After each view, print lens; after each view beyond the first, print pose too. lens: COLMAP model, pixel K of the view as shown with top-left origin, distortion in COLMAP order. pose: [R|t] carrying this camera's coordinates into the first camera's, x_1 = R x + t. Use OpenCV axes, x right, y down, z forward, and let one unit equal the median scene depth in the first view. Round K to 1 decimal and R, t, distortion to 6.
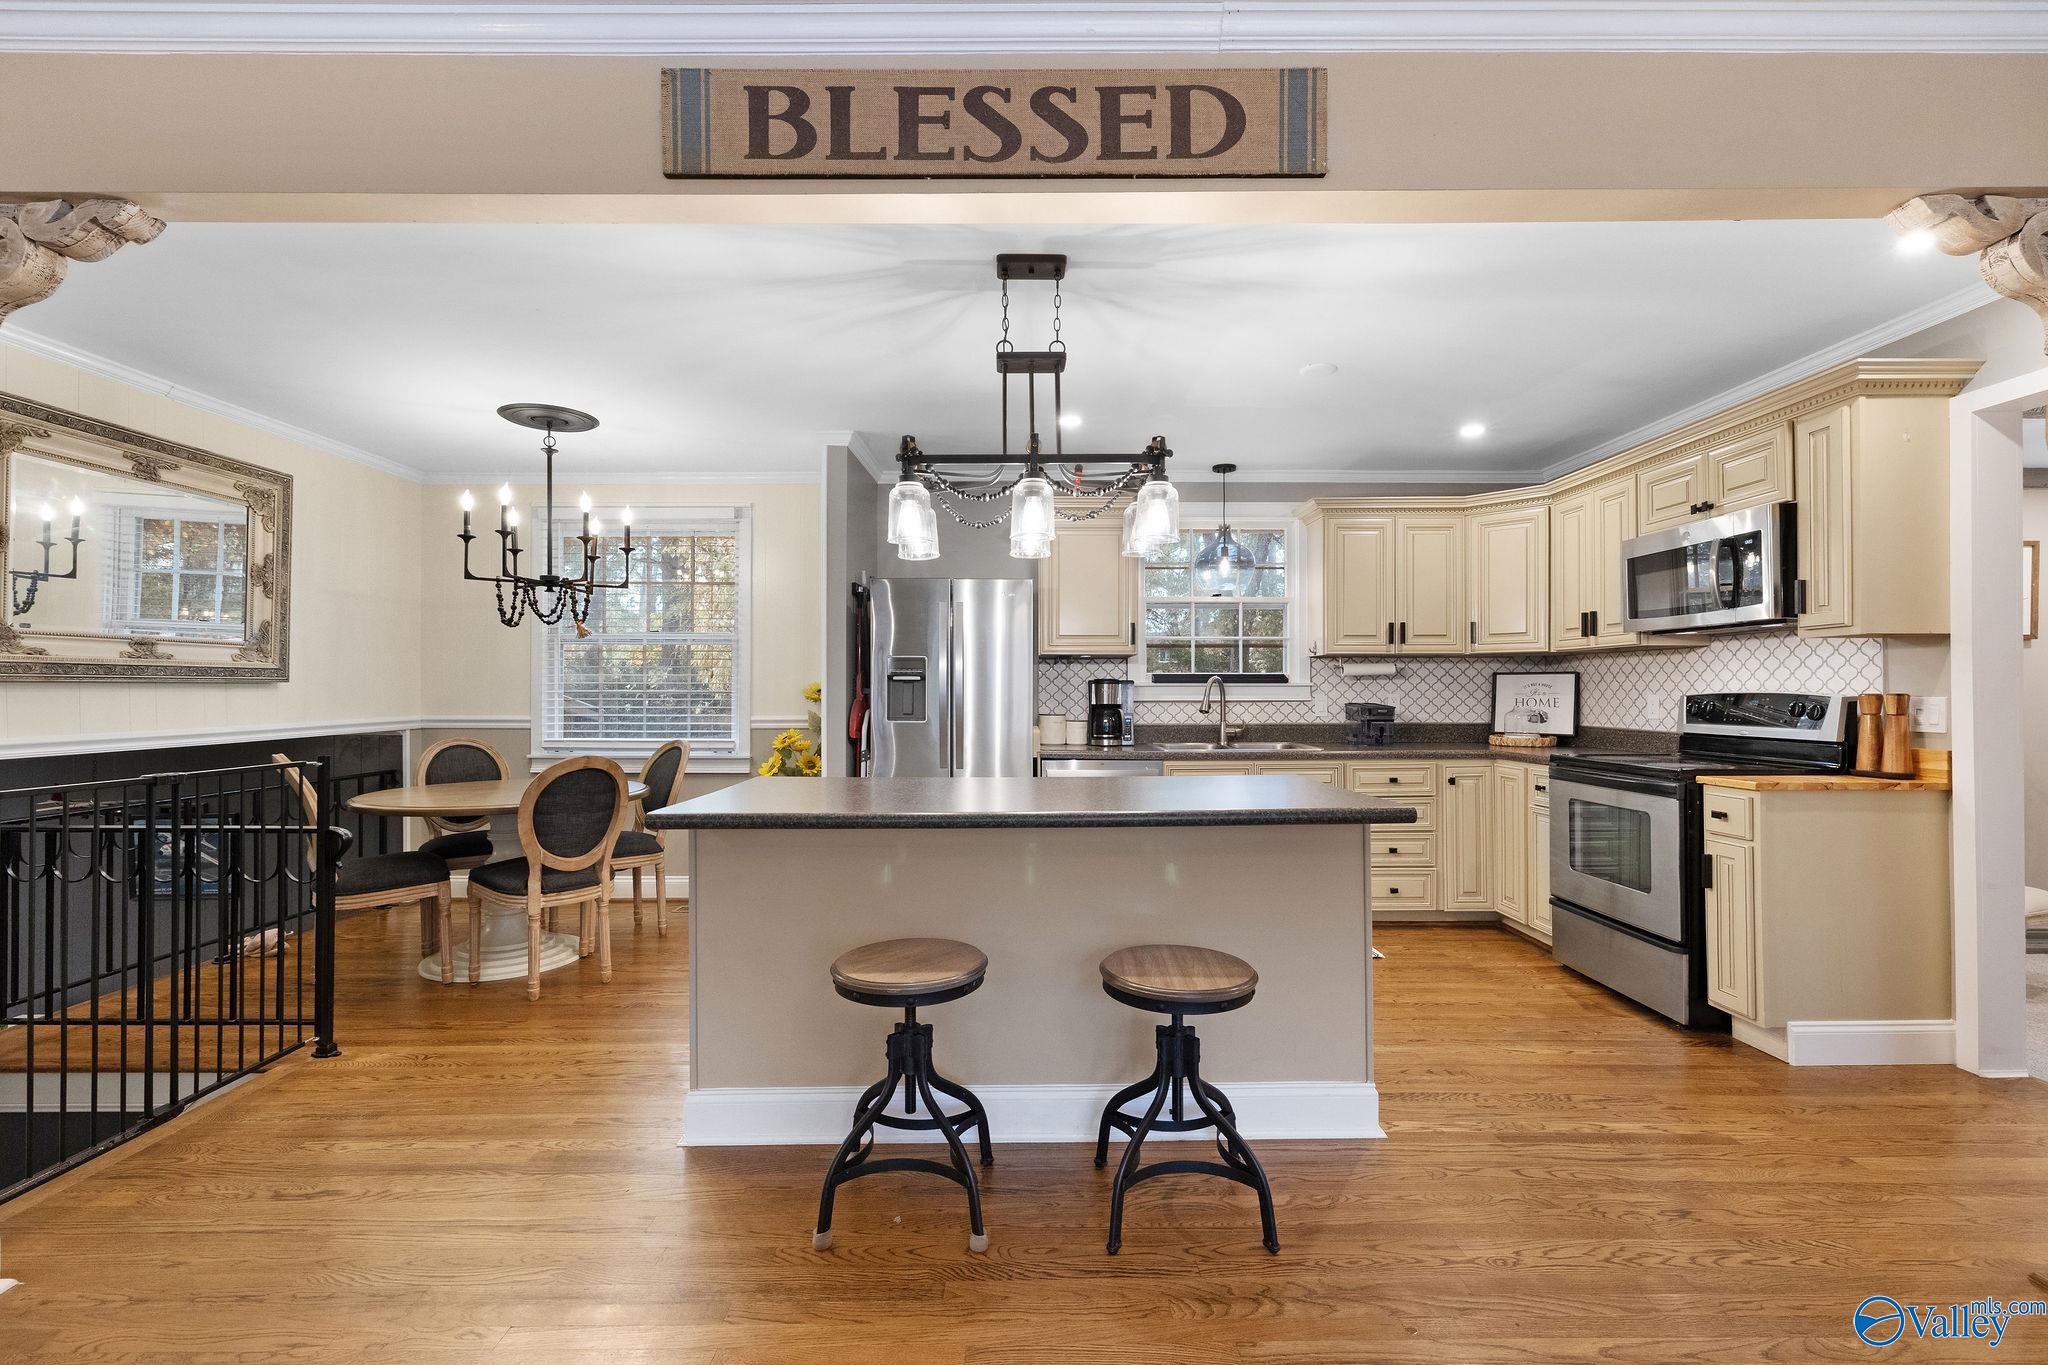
lens RADIAL K [[879.9, 0, 1013.9], [0, 879.9, 681.1], [0, 0, 1]] dist [0.000662, 0.000133]
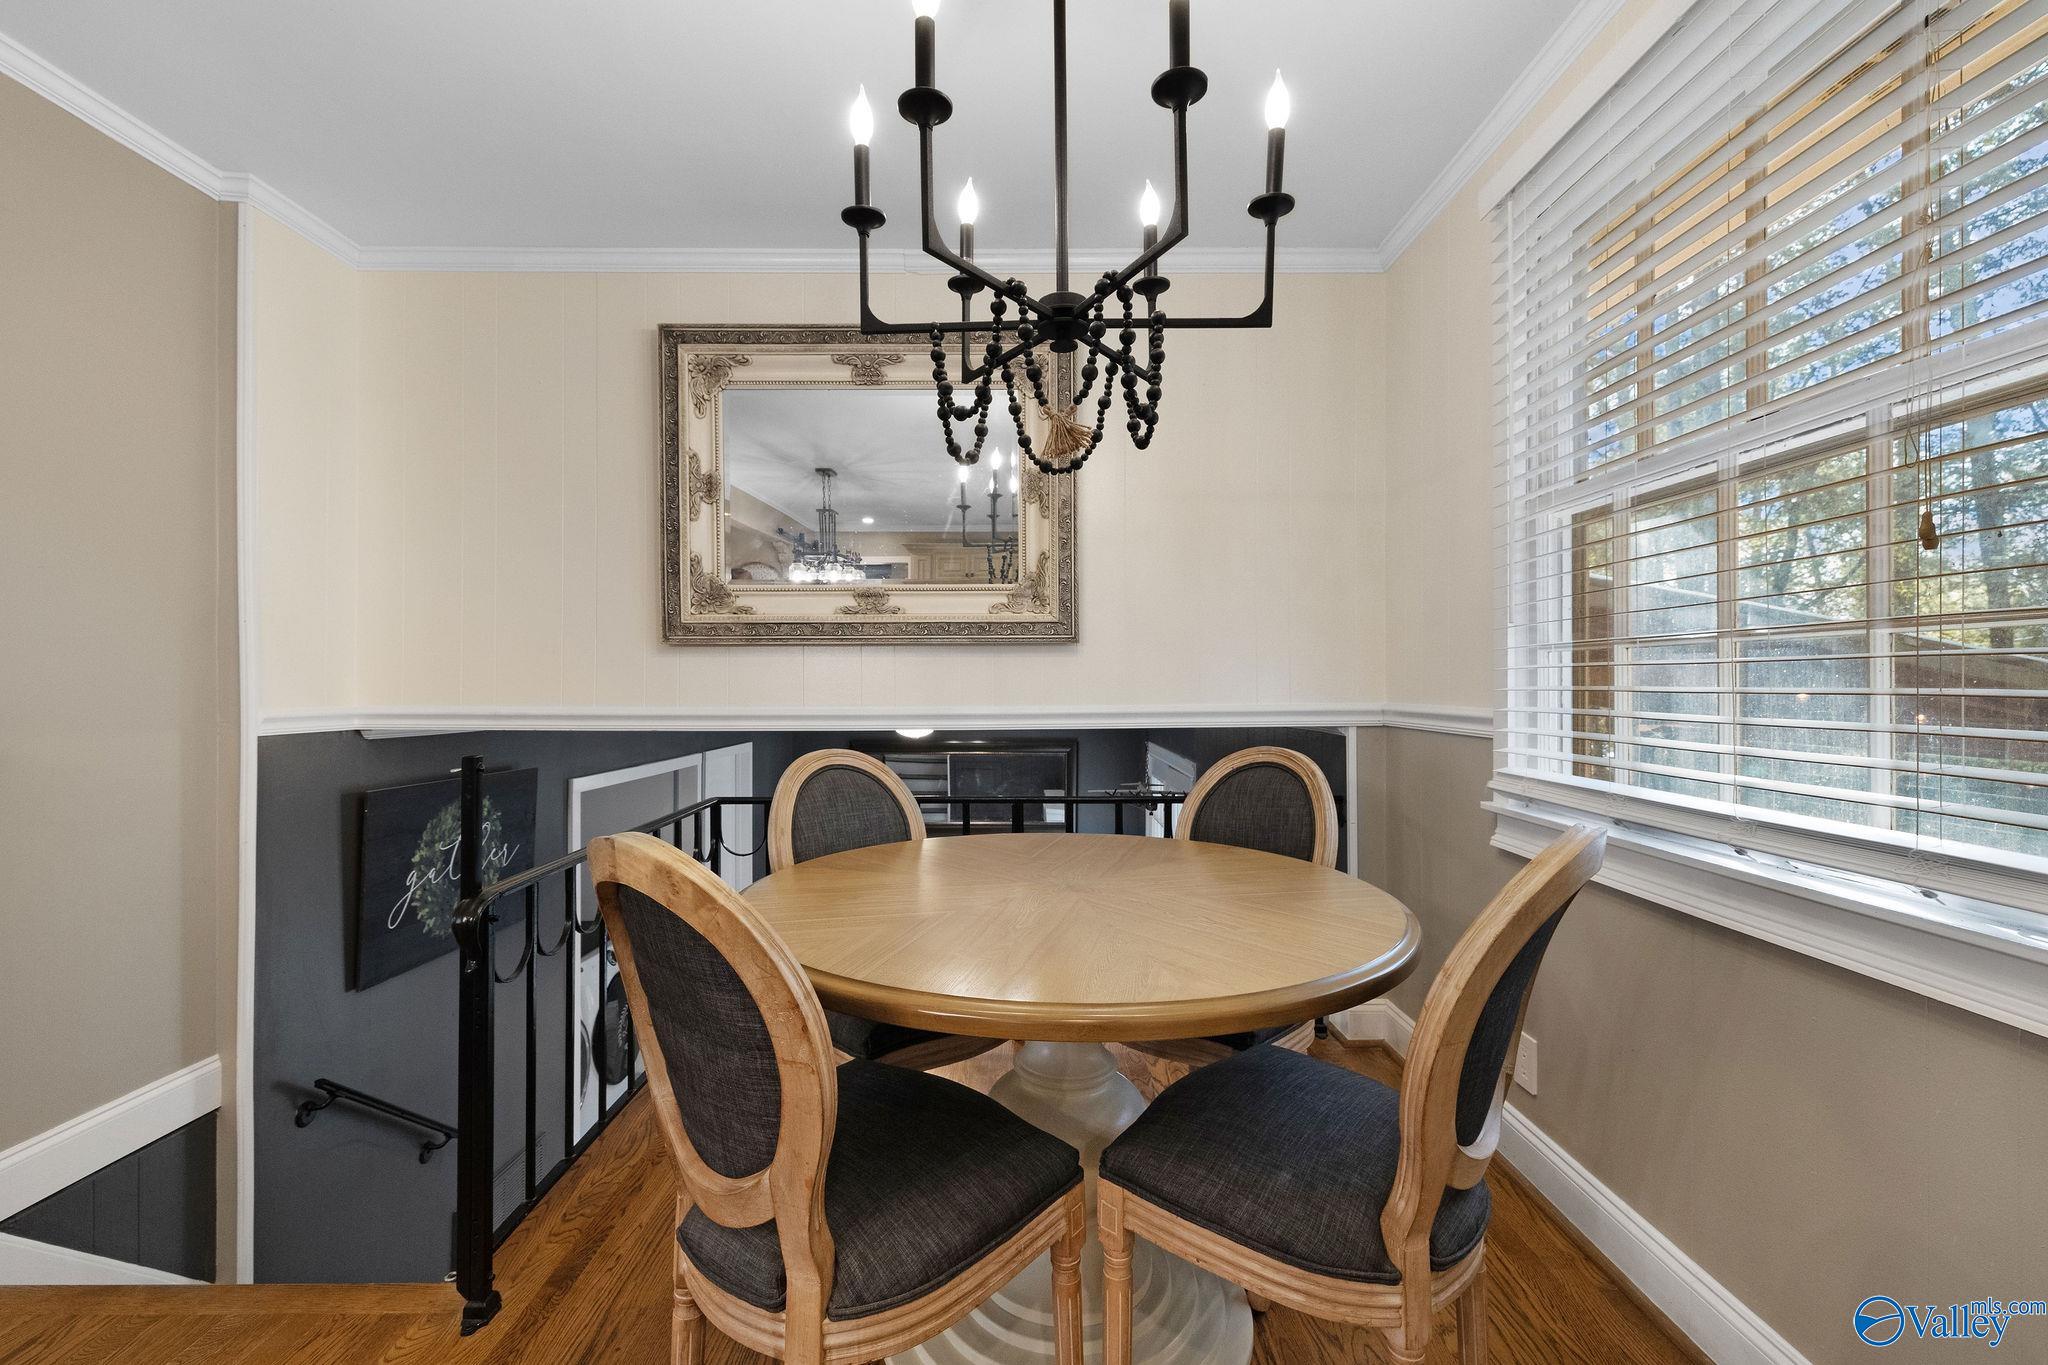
lens RADIAL K [[916.4, 0, 1024.0], [0, 916.4, 682.5], [0, 0, 1]] dist [0.001232, 0.000021]
pose [[0.007870, 0.003488, -0.999963, -0.136422], [0.008771, 0.999955, 0.003557, 0.026416], [0.999931, -0.008798, 0.007839, 0.899769]]
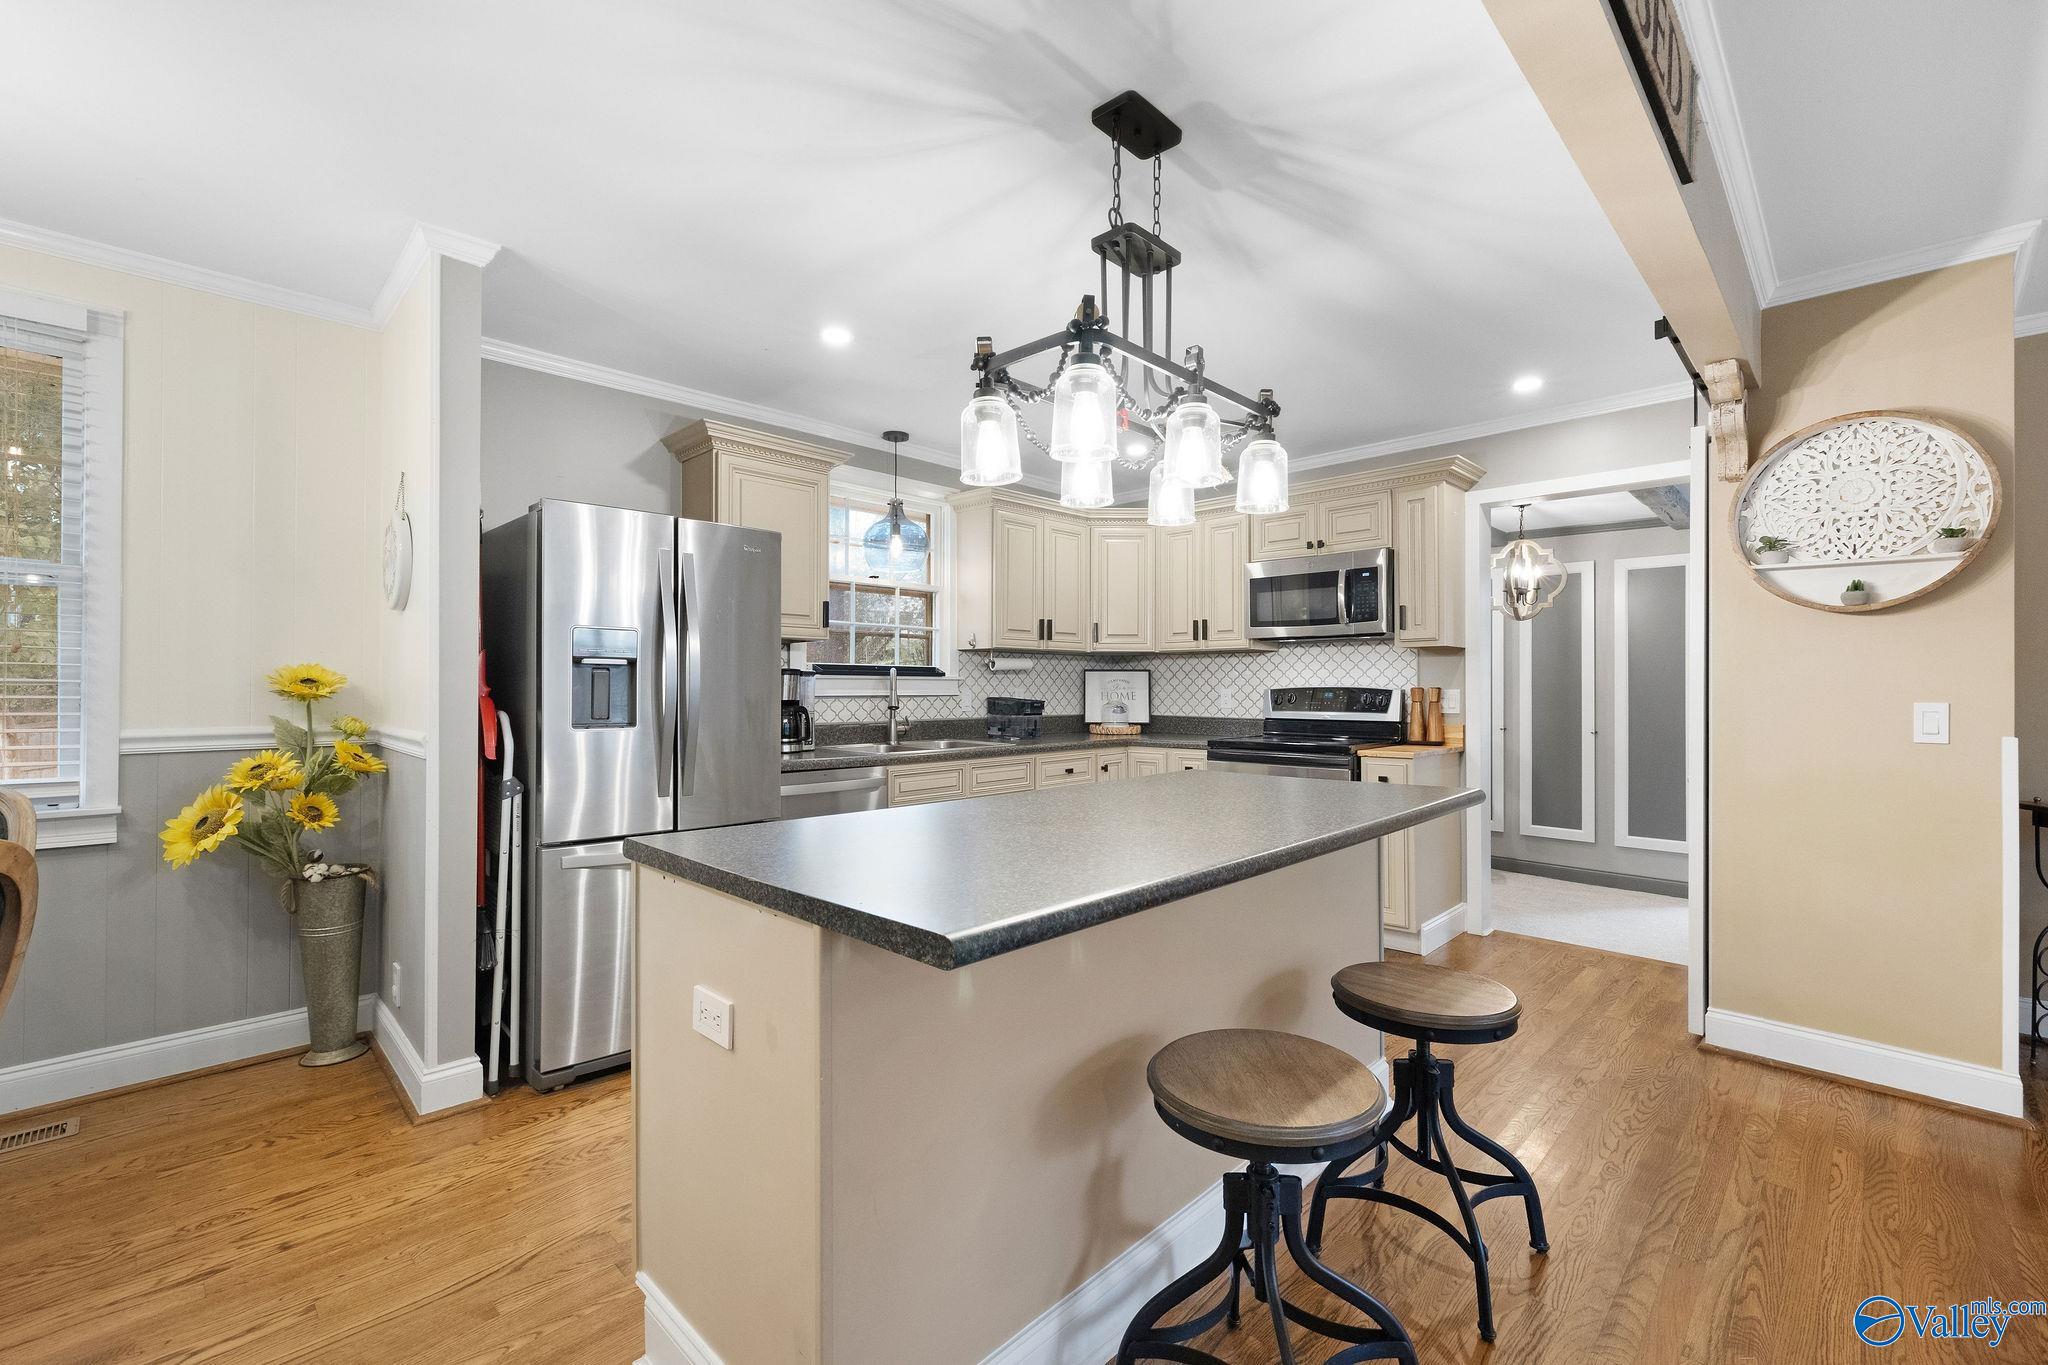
lens RADIAL K [[875.5, 0, 1011.6], [0, 875.5, 688.2], [0, 0, 1]] dist [0.003815, 0.000014]
pose [[0.700027, 0.001657, 0.714114, -0.355636], [-0.009446, 0.999931, 0.006939, 0.008192], [-0.714054, -0.011603, 0.699995, 0.322605]]
